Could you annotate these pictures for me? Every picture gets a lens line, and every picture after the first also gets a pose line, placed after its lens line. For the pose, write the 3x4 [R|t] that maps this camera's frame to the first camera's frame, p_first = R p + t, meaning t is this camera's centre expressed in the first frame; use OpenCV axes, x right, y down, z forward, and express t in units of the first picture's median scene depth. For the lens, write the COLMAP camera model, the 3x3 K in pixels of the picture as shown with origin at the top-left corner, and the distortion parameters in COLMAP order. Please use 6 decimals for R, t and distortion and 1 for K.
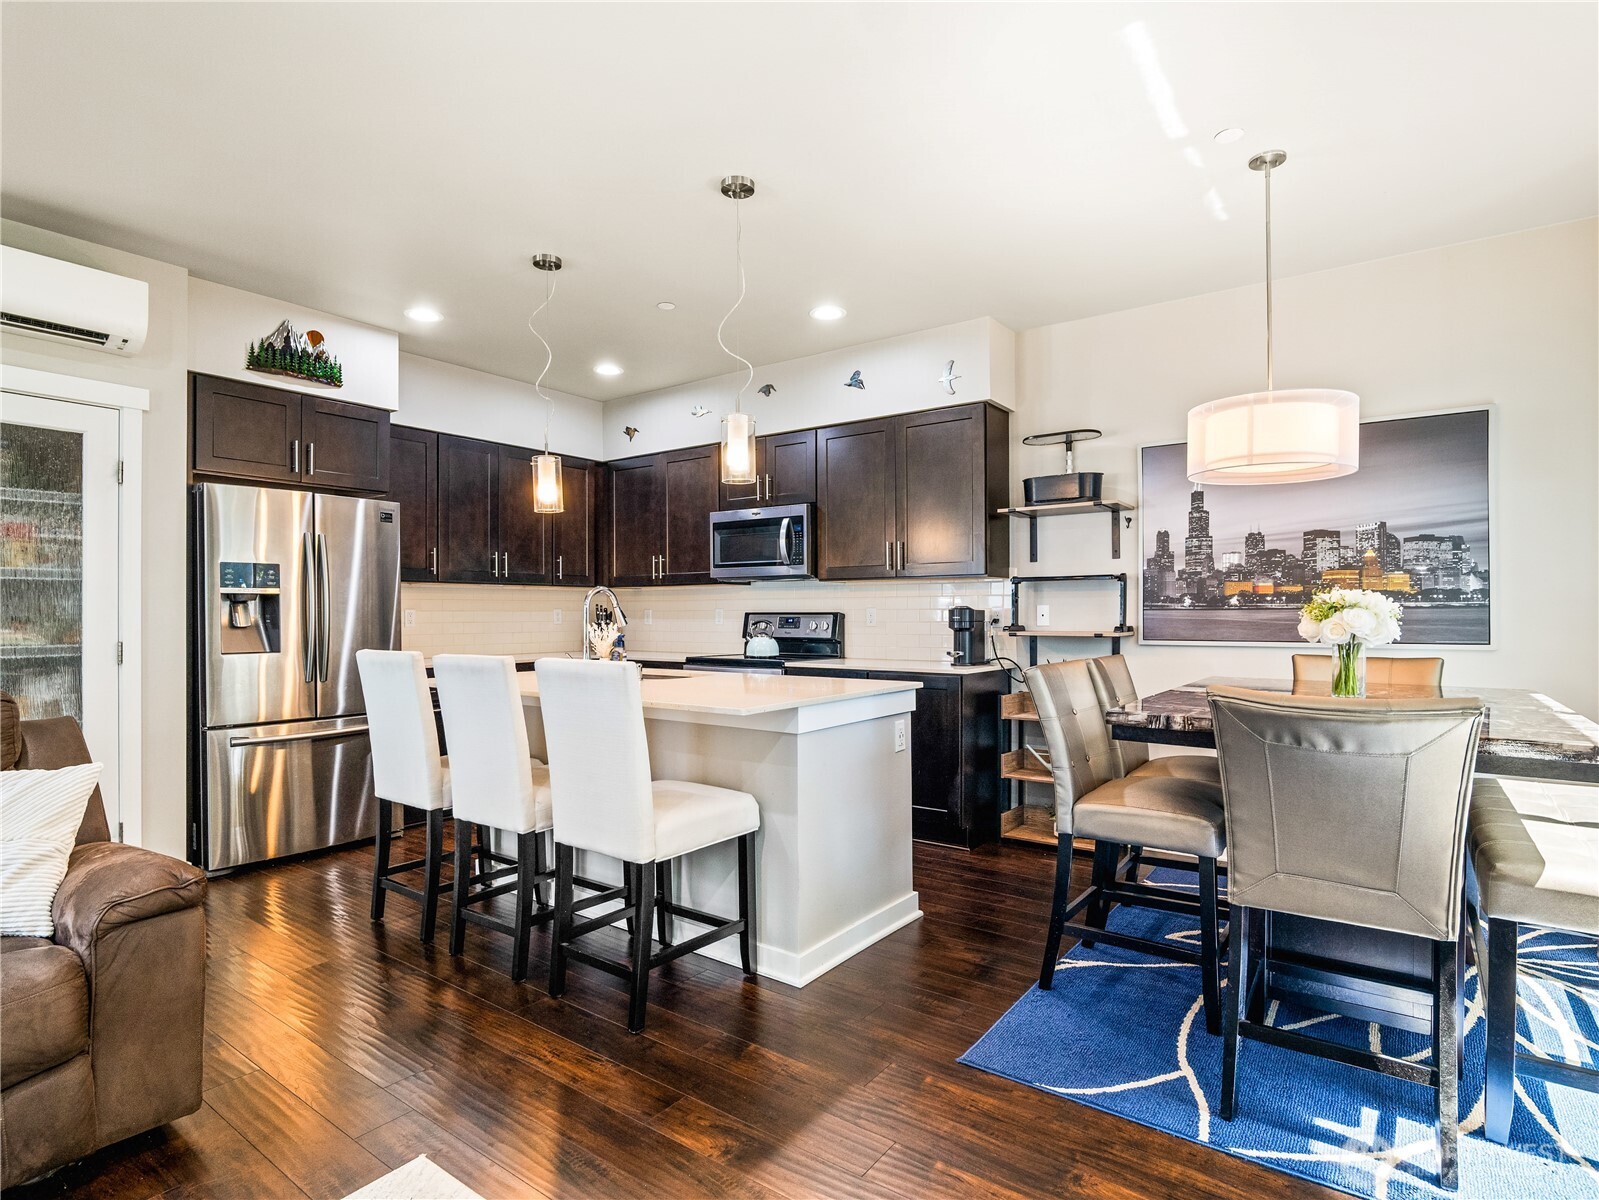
lens RADIAL K [[847.6, 0, 789.7], [0, 847.6, 608.9], [0, 0, 1]] dist [-0.019906, 0.006908]
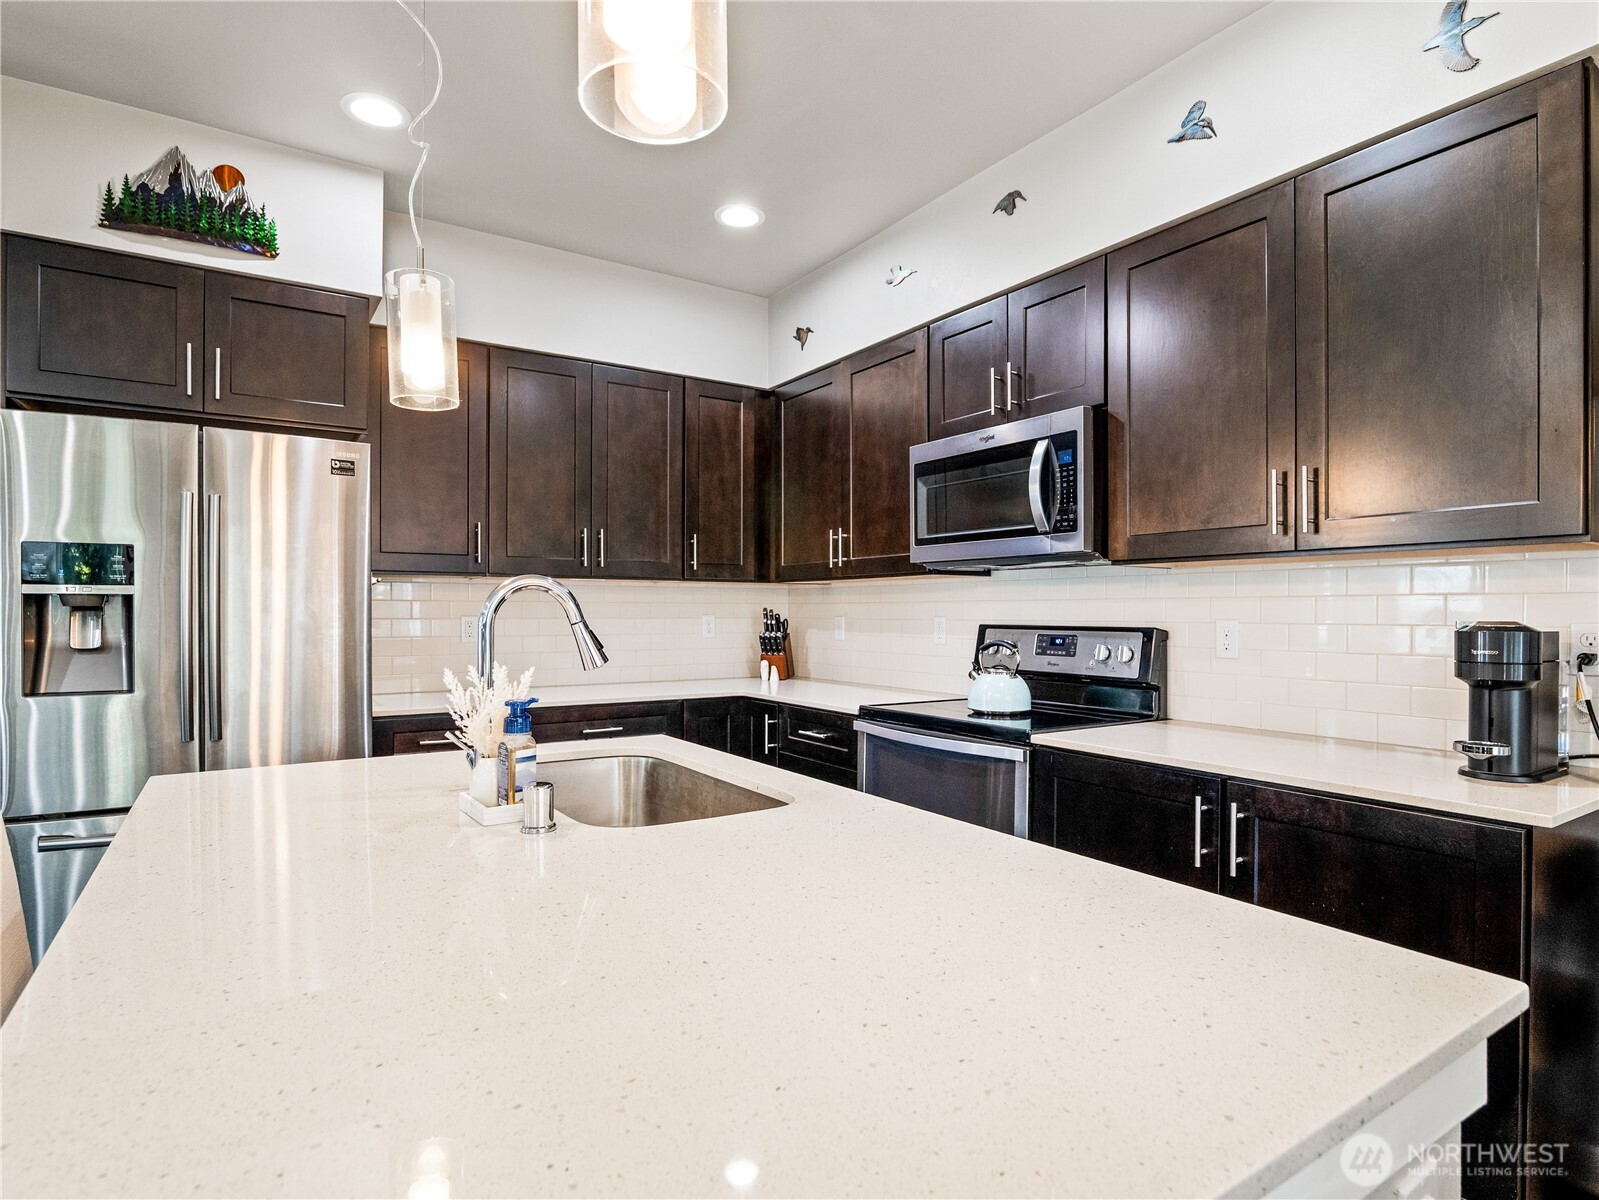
lens RADIAL K [[847.6, 0, 809.5], [0, 847.6, 615.6], [0, 0, 1]] dist [-0.019906, 0.006908]
pose [[0.942033, 0.005021, -0.335481, 0.037516], [-0.001189, 0.999932, 0.011627, -0.009855], [0.335517, -0.010554, 0.941975, 0.525128]]
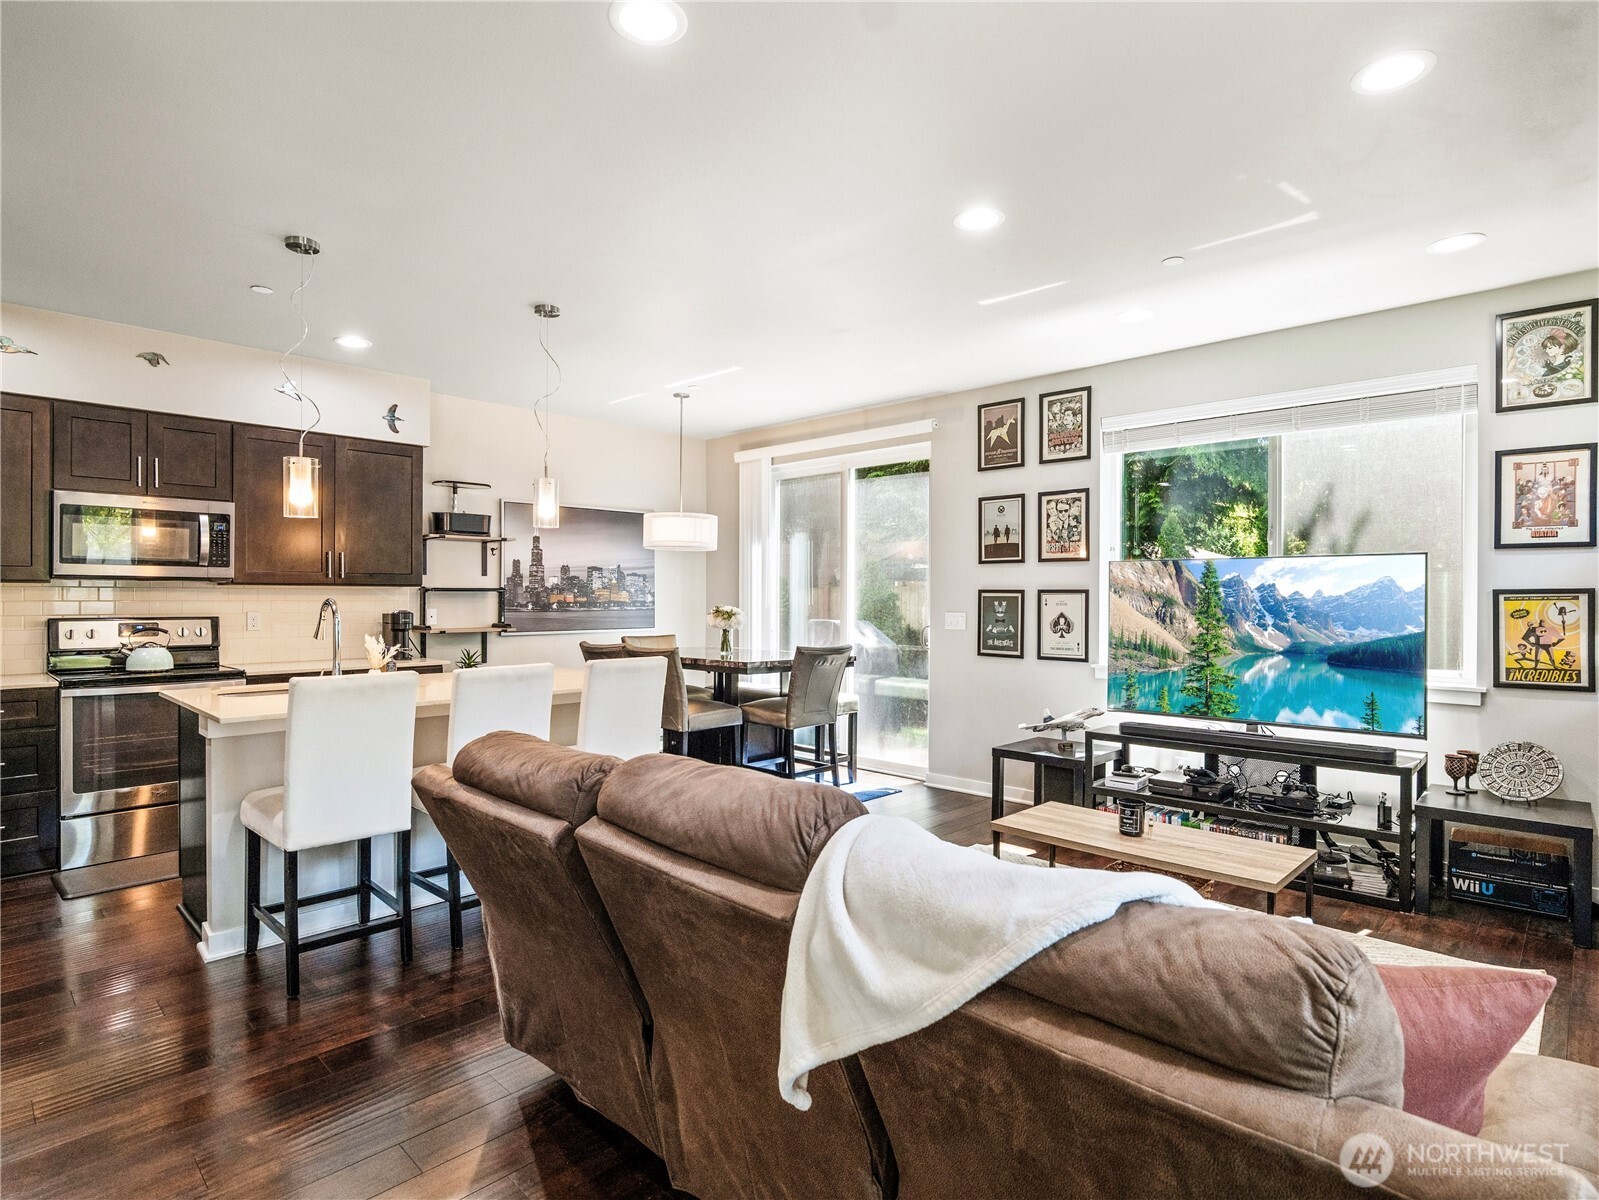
lens RADIAL K [[847.6, 0, 804.8], [0, 847.6, 597.1], [0, 0, 1]] dist [-0.019906, 0.006908]
pose [[0.132007, 0.000986, 0.991248, -0.886766], [-0.010577, 0.999944, 0.000414, -0.028319], [-0.991192, -0.010539, 0.132010, 0.262601]]
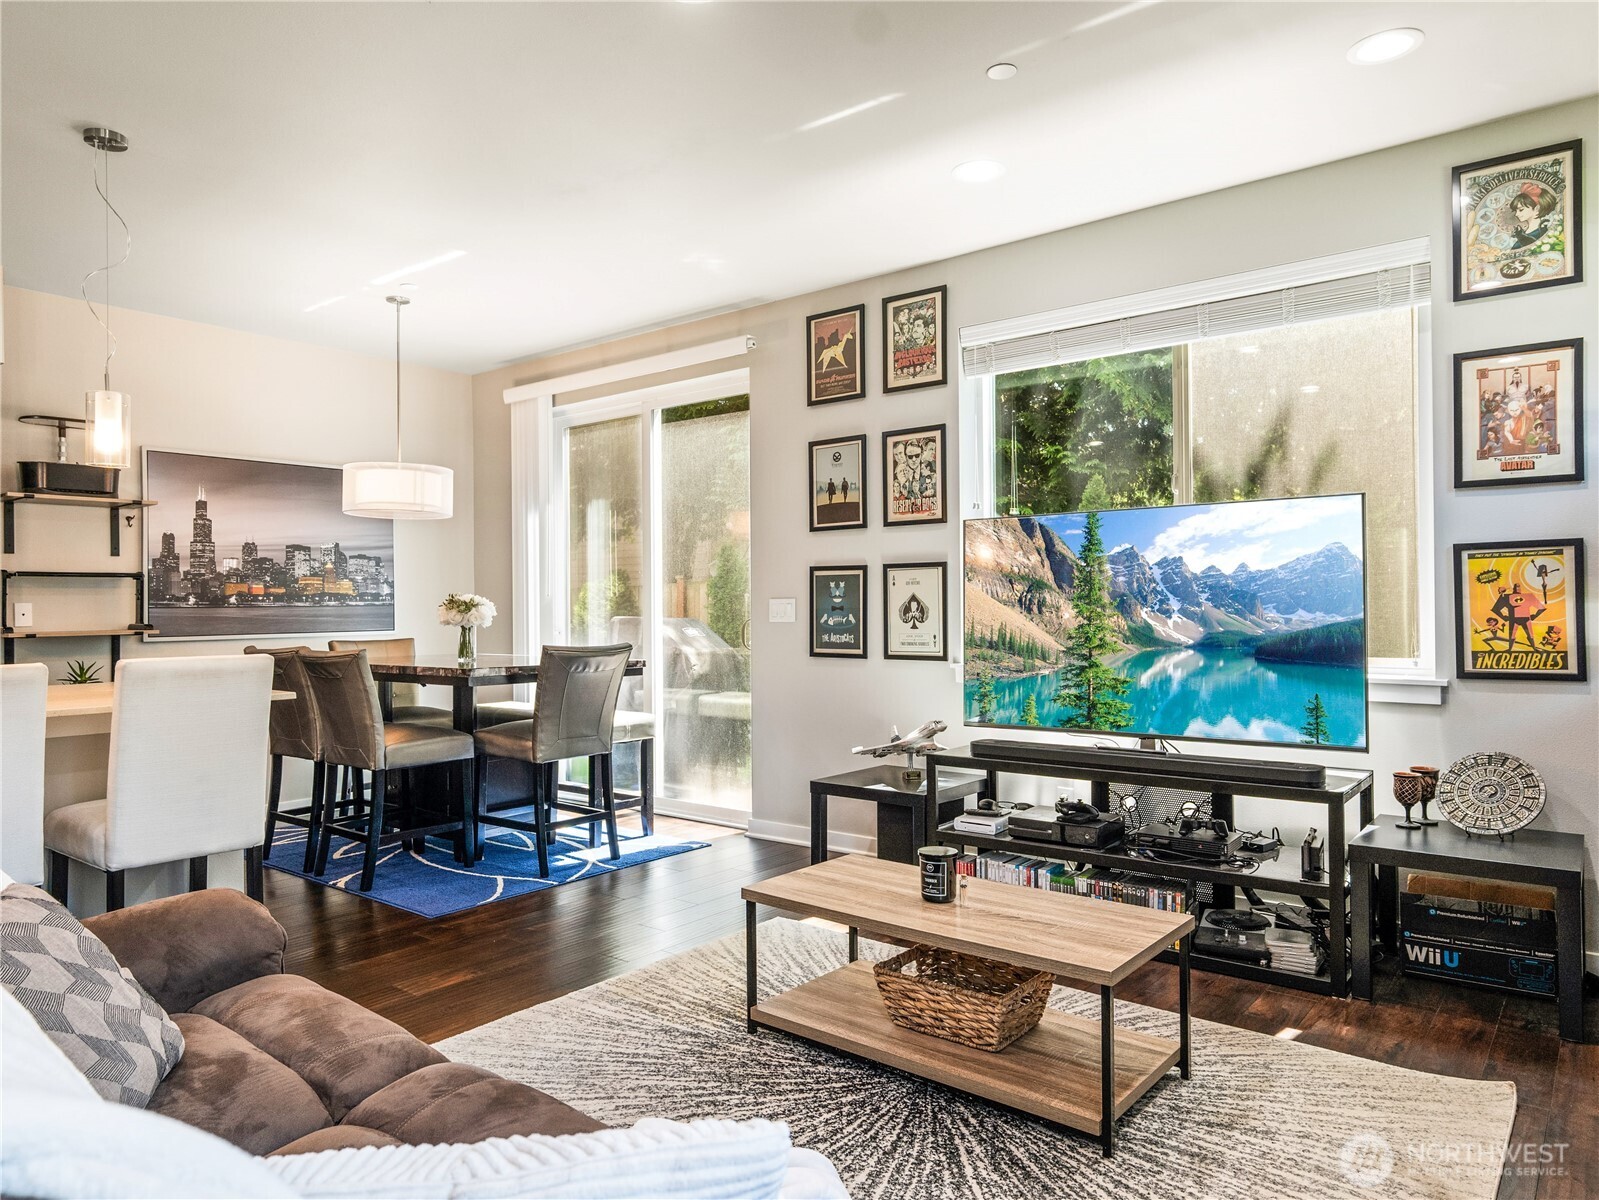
lens RADIAL K [[1044.7, 0, 805.3], [0, 1044.7, 595.3], [0, 0, 1]] dist [0.006394, 0.000302]
pose [[0.044233, 0.010549, 0.998966, -0.749086], [0.001949, 0.999941, -0.010645, 0.000794], [-0.999019, 0.002418, 0.044209, 0.131934]]
